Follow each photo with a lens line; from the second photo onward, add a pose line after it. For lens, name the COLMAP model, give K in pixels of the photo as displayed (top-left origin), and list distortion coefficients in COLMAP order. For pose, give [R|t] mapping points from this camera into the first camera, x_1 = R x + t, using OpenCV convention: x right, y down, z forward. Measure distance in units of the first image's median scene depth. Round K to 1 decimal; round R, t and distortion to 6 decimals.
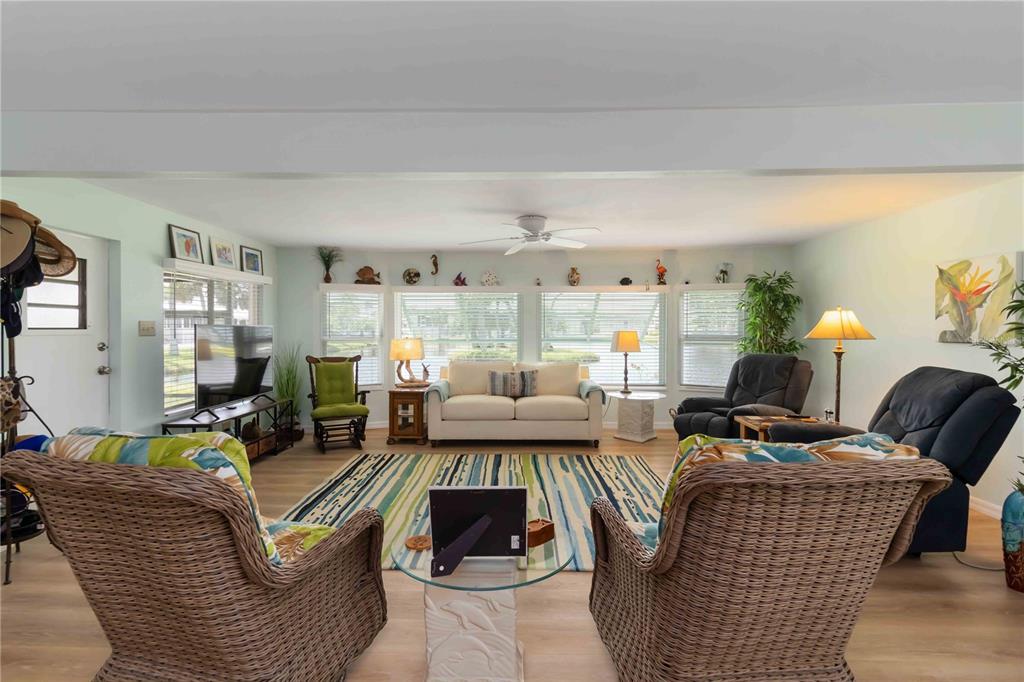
lens RADIAL K [[474.0, 0, 503.8], [0, 474.0, 333.5], [0, 0, 1]] dist [0.000225, -0.000308]
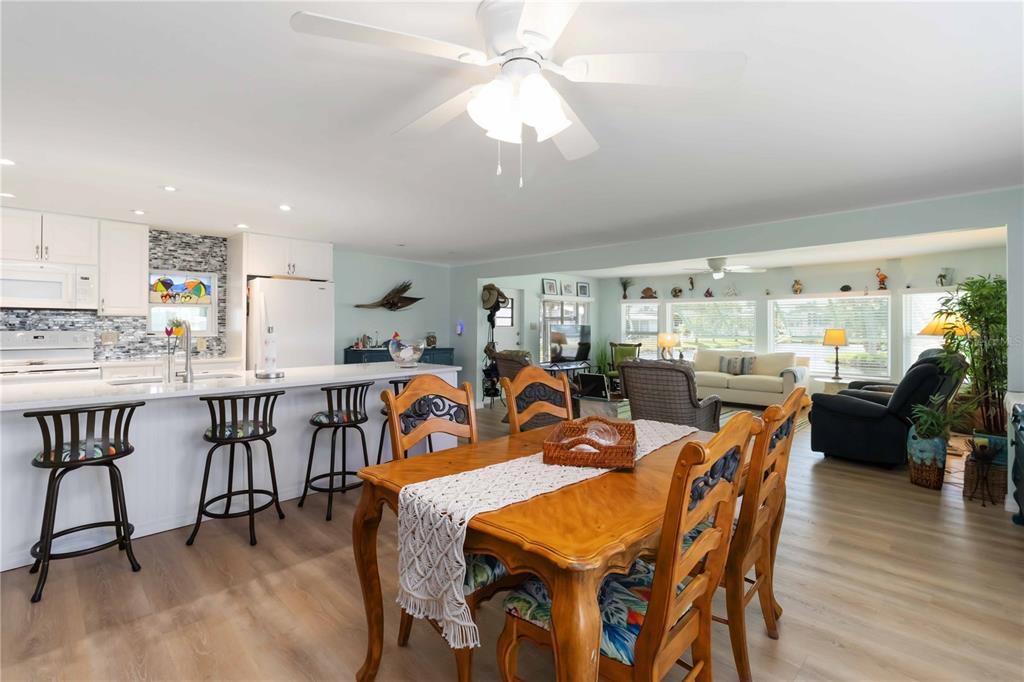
lens RADIAL K [[474.0, 0, 516.0], [0, 474.0, 320.0], [0, 0, 1]] dist [0.000225, -0.000308]
pose [[0.729808, -0.006541, -0.683621, 0.535344], [-0.010322, 0.999735, -0.020586, 0.005090], [0.683574, 0.022080, 0.729547, -0.519503]]
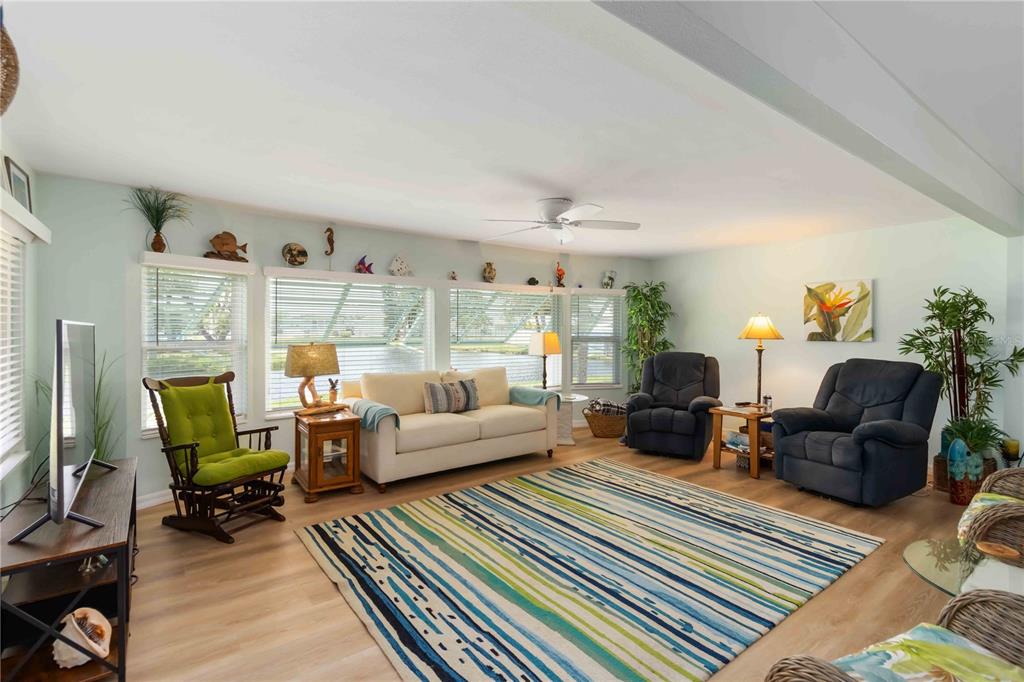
lens RADIAL K [[474.0, 0, 508.4], [0, 474.0, 334.8], [0, 0, 1]] dist [0.000225, -0.000308]
pose [[0.792873, -0.005105, 0.609366, -0.426174], [0.004158, 0.999987, 0.002968, -0.004184], [-0.609373, 0.000180, 0.792884, 0.297574]]
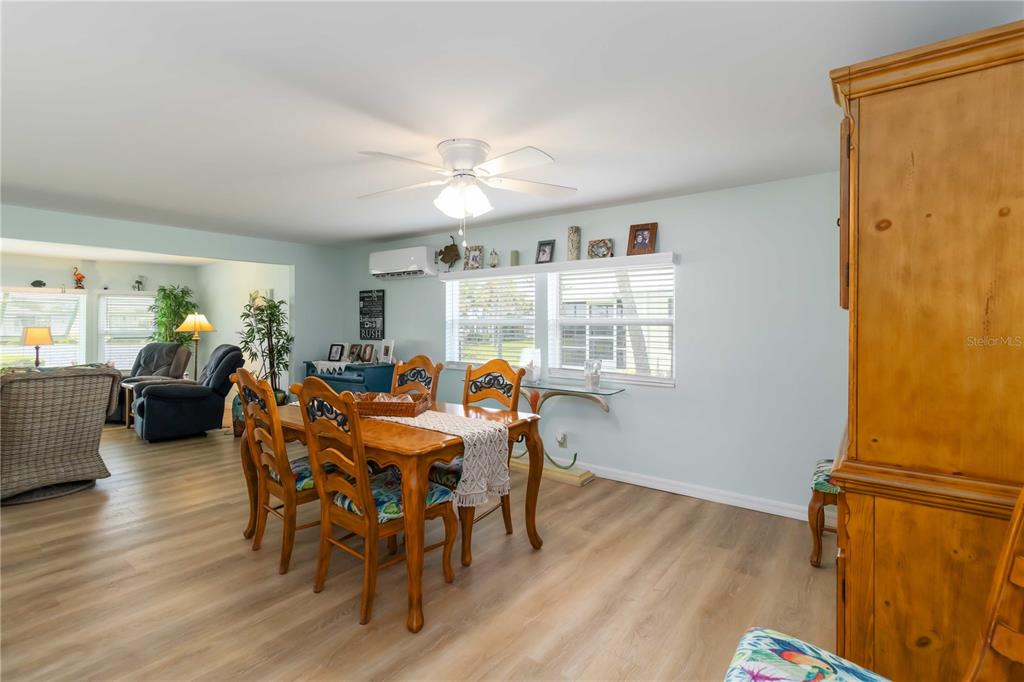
lens RADIAL K [[474.0, 0, 506.5], [0, 474.0, 330.2], [0, 0, 1]] dist [0.000225, -0.000308]
pose [[0.575832, -0.008803, 0.817520, -0.029891], [0.008236, 0.999954, 0.004966, 0.005854], [-0.817526, 0.003874, 0.575878, -0.651358]]
